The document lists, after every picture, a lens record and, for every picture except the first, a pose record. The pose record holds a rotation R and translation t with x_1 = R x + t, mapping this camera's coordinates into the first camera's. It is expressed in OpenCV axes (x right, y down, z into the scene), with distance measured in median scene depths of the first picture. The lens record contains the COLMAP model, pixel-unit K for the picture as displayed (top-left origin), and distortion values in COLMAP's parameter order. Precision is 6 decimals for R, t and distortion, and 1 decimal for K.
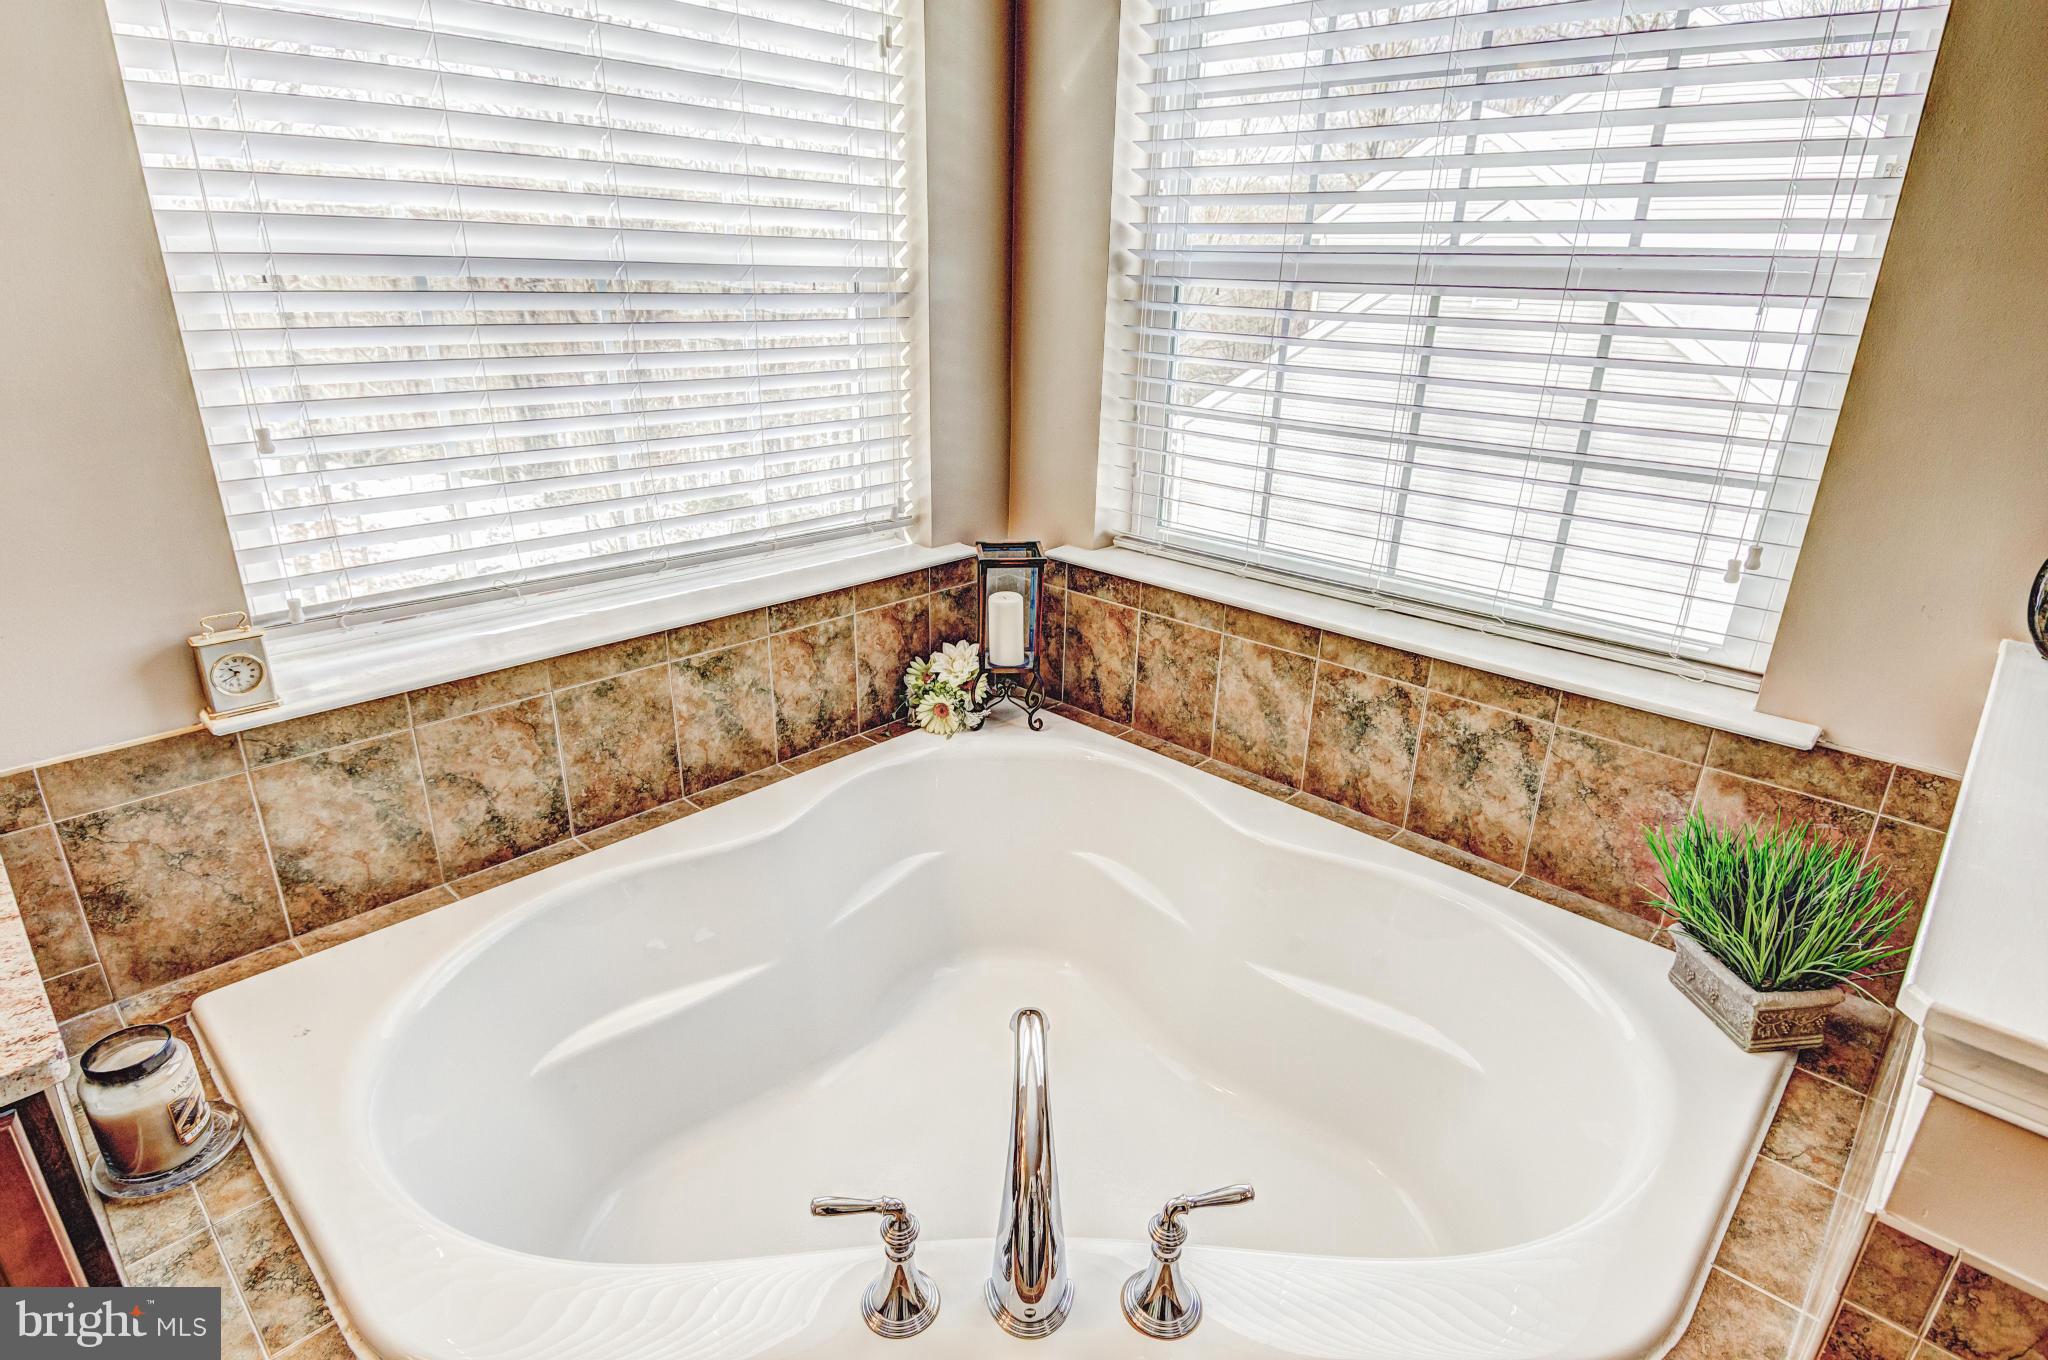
lens RADIAL K [[1066.2, 0, 1022.1], [0, 1066.2, 681.2], [0, 0, 1]] dist [0.026691, -0.027268]
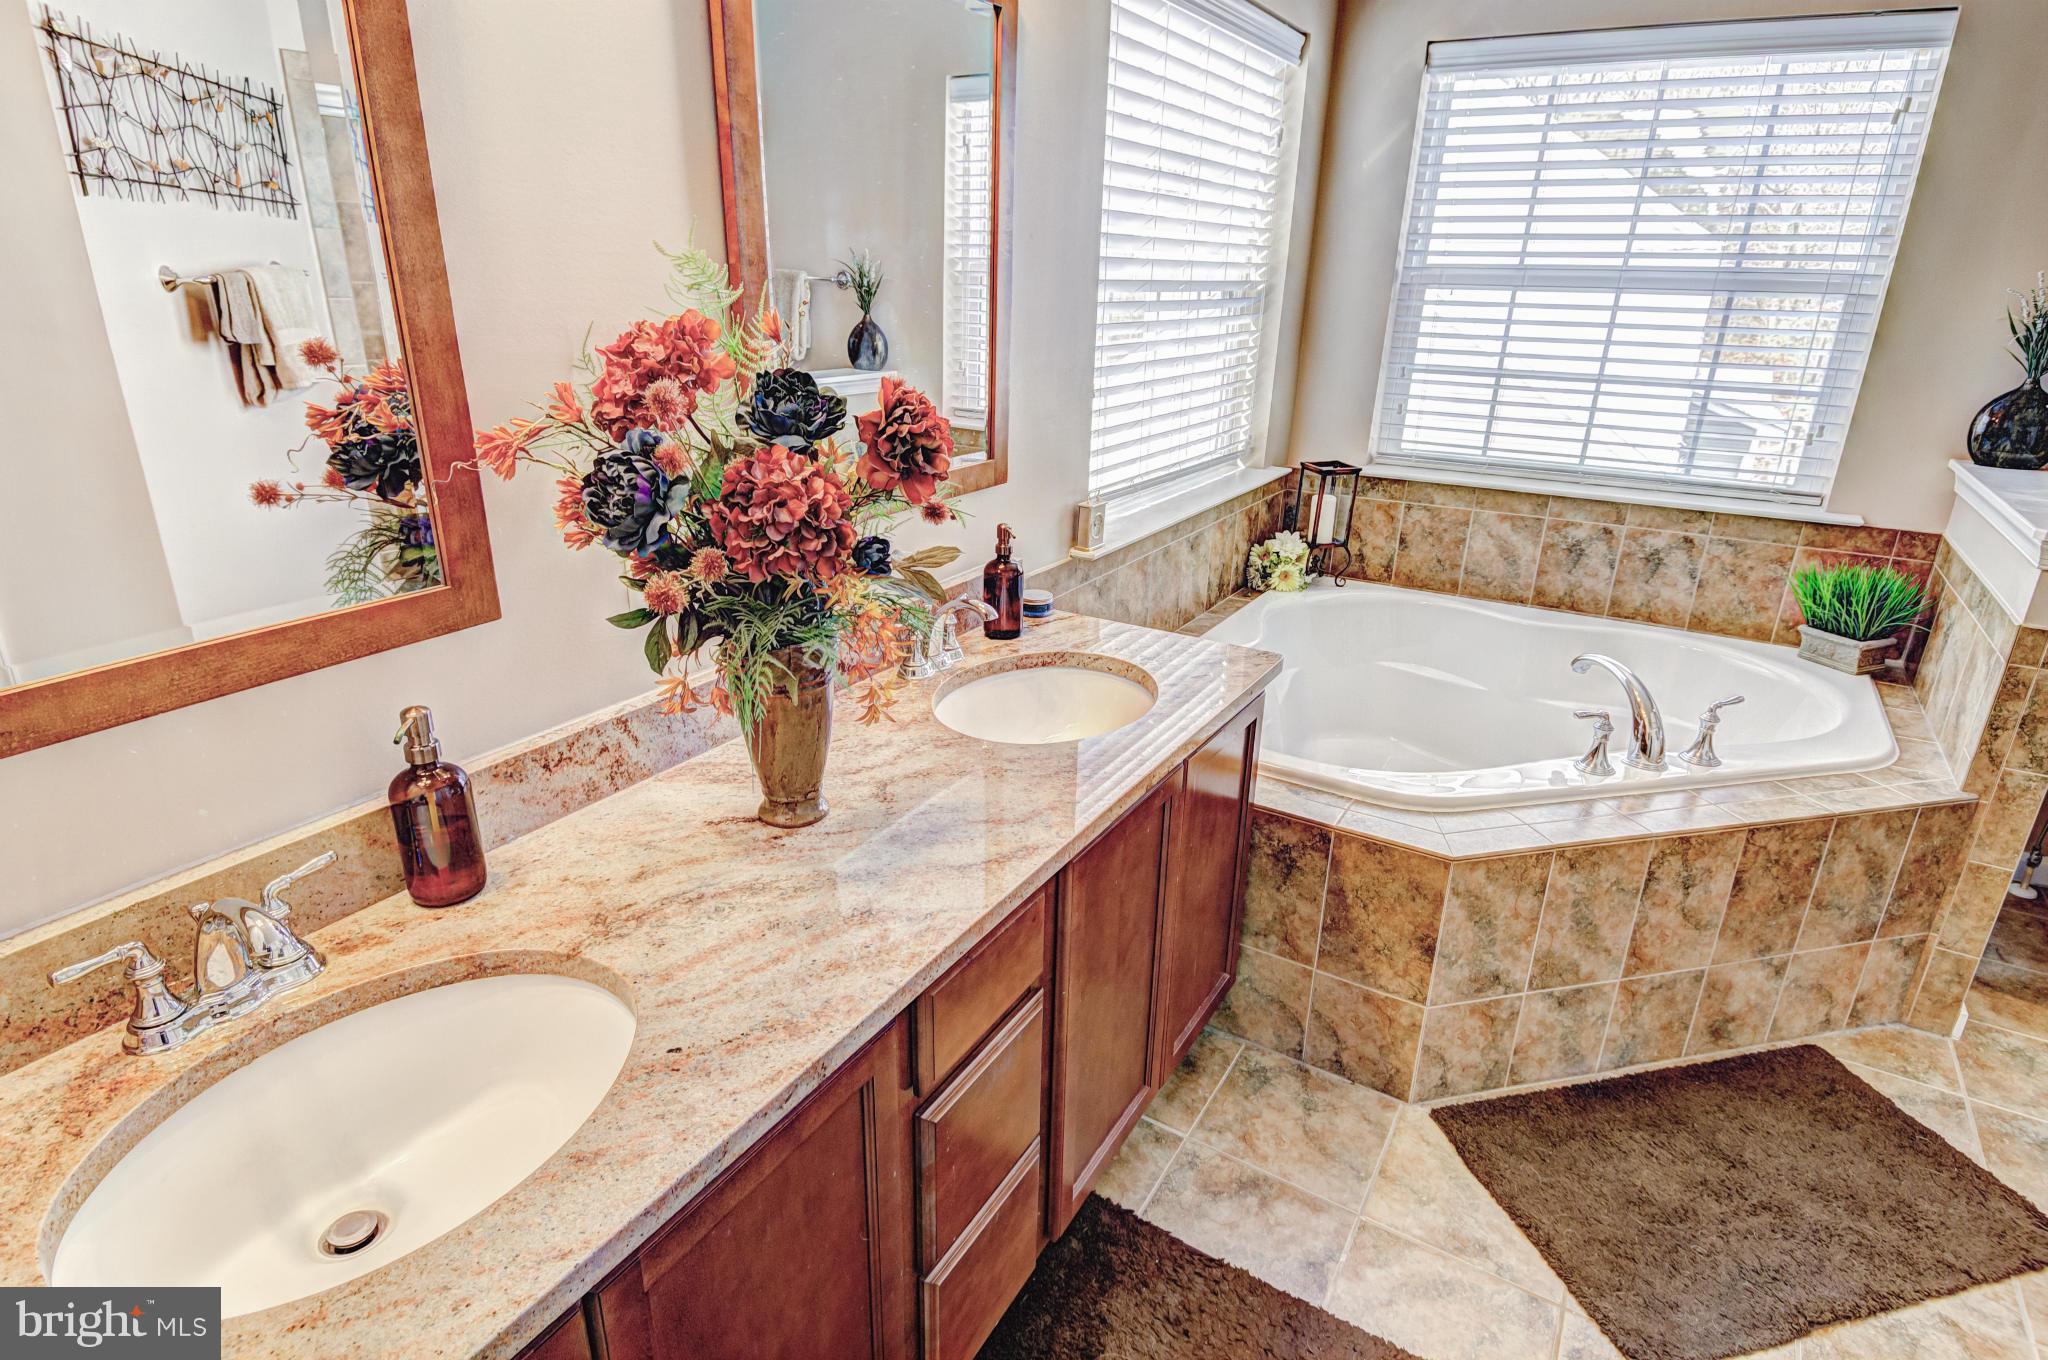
lens RADIAL K [[1066.2, 0, 1027.5], [0, 1066.2, 676.6], [0, 0, 1]] dist [0.026691, -0.027268]
pose [[0.977934, -0.073531, 0.195544, -0.843080], [0.075841, 0.997110, -0.004342, 0.169559], [-0.194660, 0.019077, 0.980685, -0.448358]]
